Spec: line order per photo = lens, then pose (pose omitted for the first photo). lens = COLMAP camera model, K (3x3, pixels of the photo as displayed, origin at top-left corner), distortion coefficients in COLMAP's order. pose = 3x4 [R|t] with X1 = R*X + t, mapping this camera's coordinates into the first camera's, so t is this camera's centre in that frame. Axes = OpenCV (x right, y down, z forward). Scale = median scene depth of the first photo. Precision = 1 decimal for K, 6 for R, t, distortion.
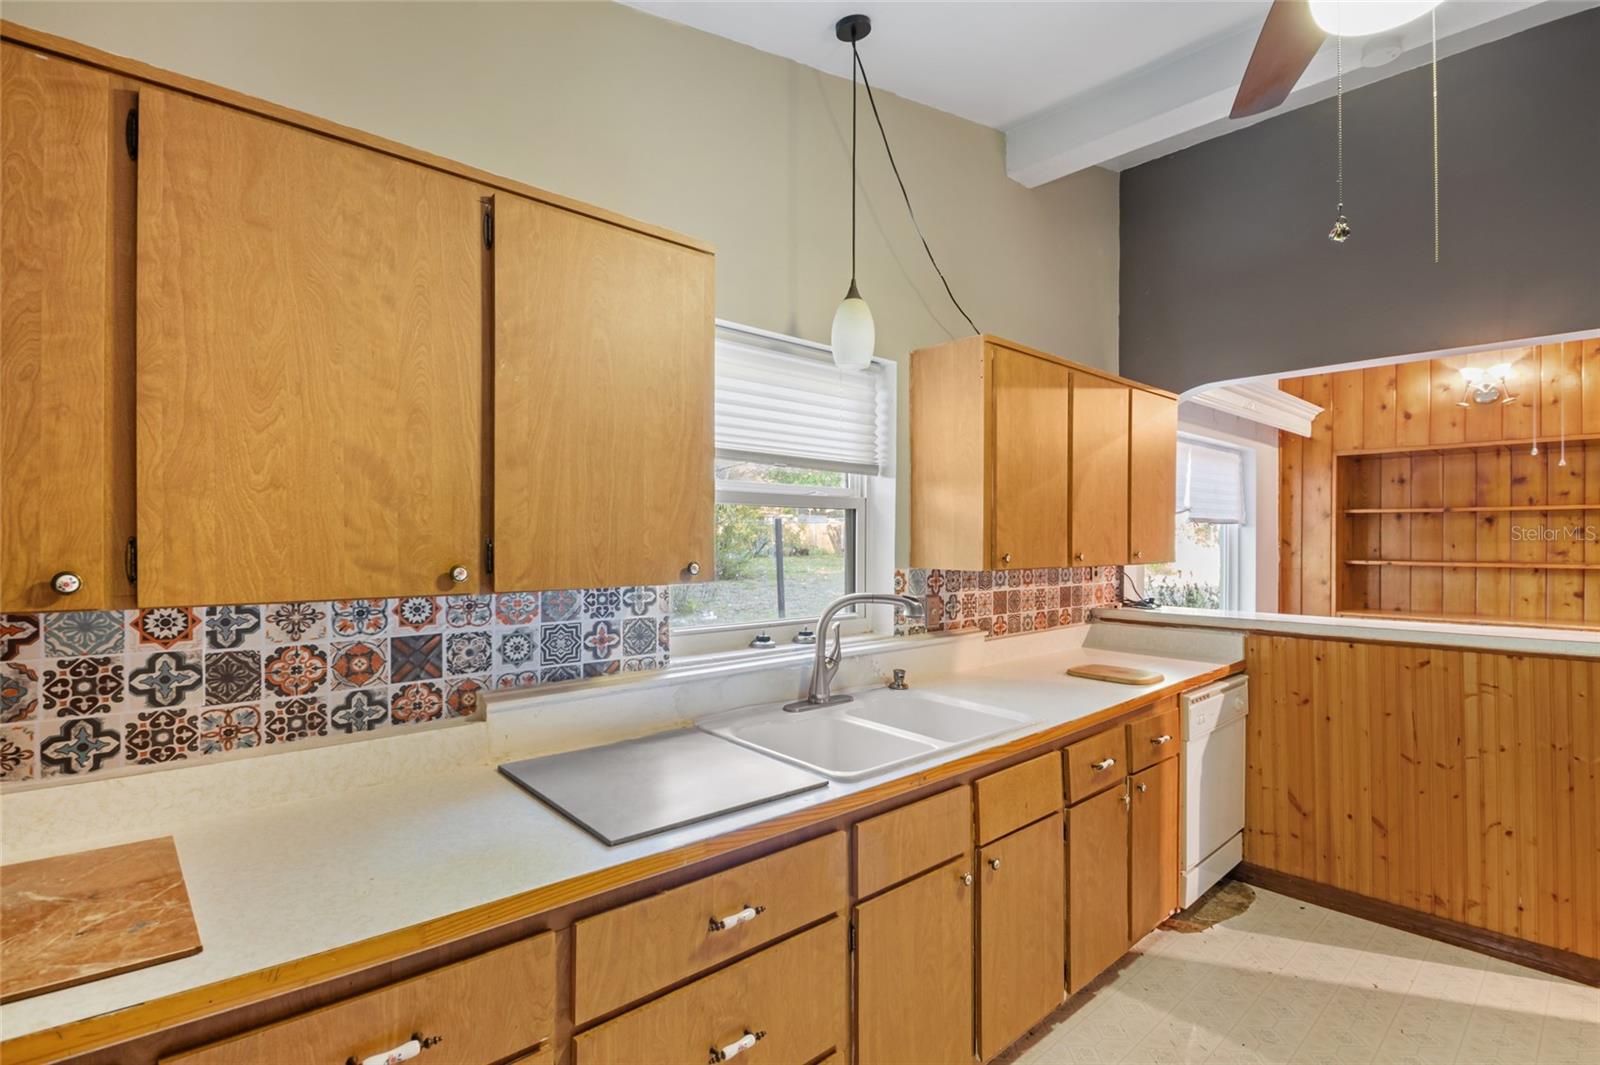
lens RADIAL K [[745.7, 0, 801.3], [0, 745.7, 536.9], [0, 0, 1]] dist [-0.002377, -0.000171]
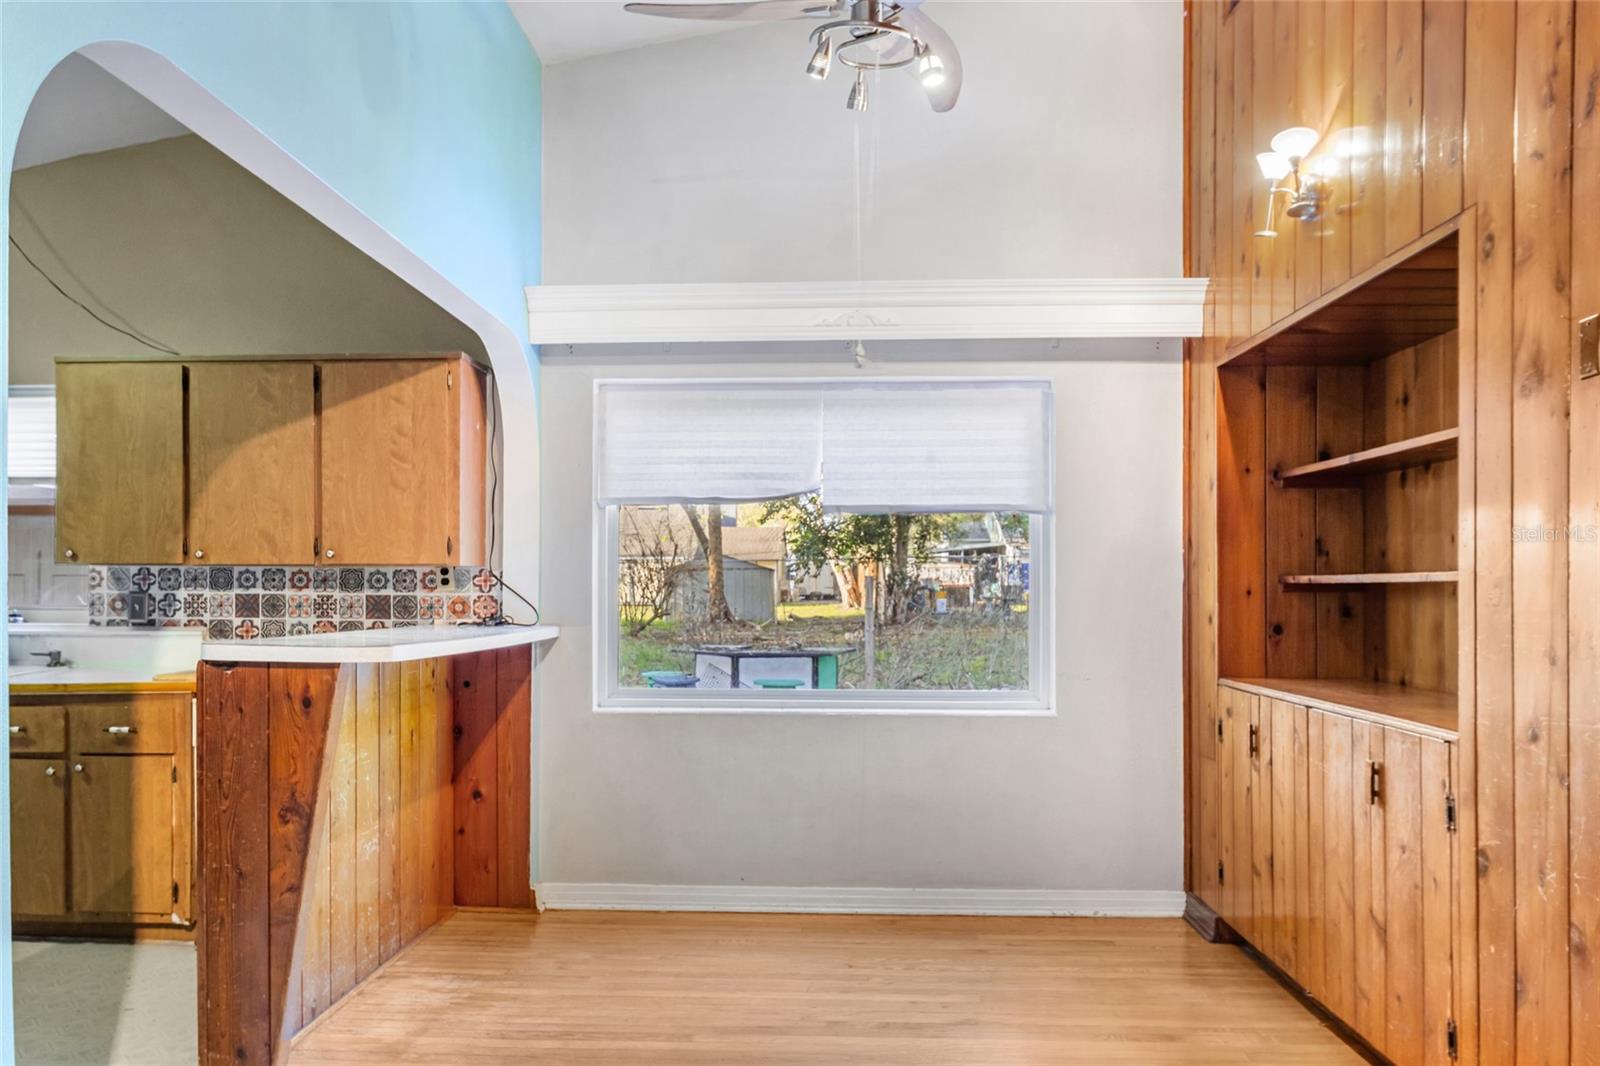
lens RADIAL K [[1166.6, 0, 791.3], [0, 1166.6, 579.8], [0, 0, 1]] dist [-0.010251, -0.001908]
pose [[0.706812, 0.001093, -0.707400, 1.921291], [-0.000538, 0.999999, 0.001008, 0.055662], [0.707401, -0.000332, 0.706812, 0.456334]]
